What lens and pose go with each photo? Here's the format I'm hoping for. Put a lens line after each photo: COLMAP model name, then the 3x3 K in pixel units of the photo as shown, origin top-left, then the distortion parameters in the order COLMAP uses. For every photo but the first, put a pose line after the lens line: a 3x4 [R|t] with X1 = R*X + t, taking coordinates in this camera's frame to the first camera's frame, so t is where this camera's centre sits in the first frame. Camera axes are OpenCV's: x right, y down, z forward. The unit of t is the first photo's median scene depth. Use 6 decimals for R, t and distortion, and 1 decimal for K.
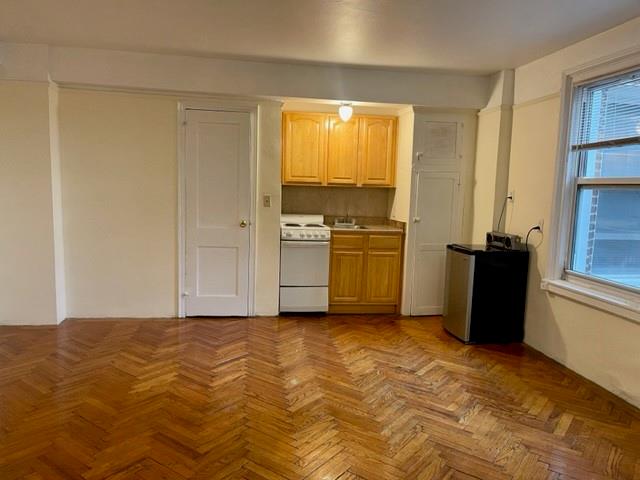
lens RADIAL K [[486.7, 0, 321.3], [0, 486.7, 242.1], [0, 0, 1]] dist [0.027160, -0.006970]
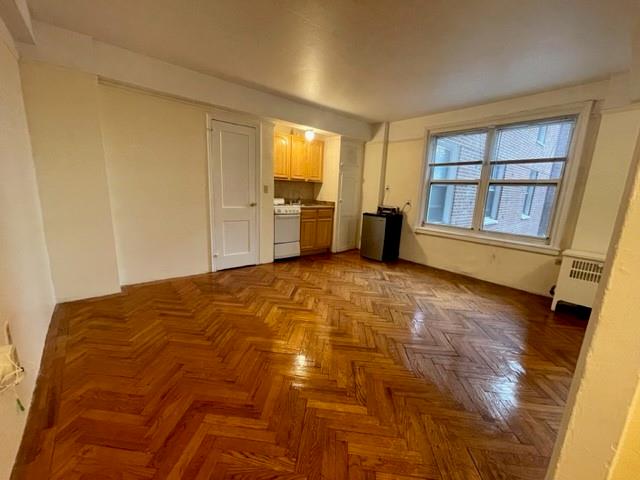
lens RADIAL K [[259.2, 0, 320.1], [0, 259.2, 240.7], [0, 0, 1]] dist [0.000377, 0.000005]
pose [[0.853549, -0.092451, 0.512745, -0.409774], [0.041090, 0.993010, 0.110644, -0.006636], [-0.519390, -0.073371, 0.851382, 0.208216]]
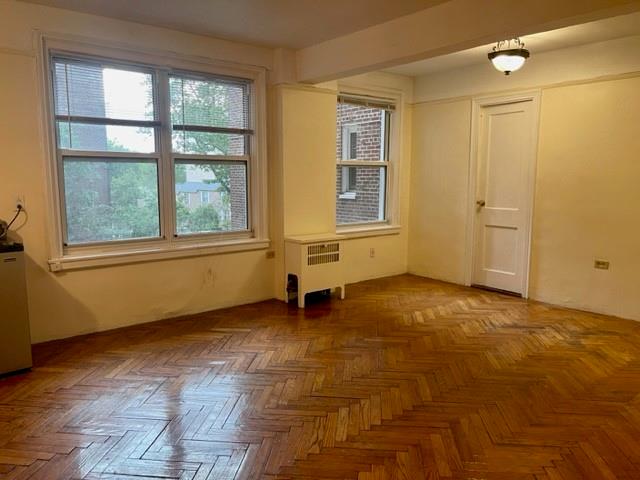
lens RADIAL K [[486.7, 0, 323.8], [0, 486.7, 228.2], [0, 0, 1]] dist [0.027160, -0.006970]
pose [[-0.515064, -0.119253, 0.848816, -0.483244], [0.080805, 0.979109, 0.186591, -0.093734], [-0.853335, 0.164695, -0.494667, 0.860208]]
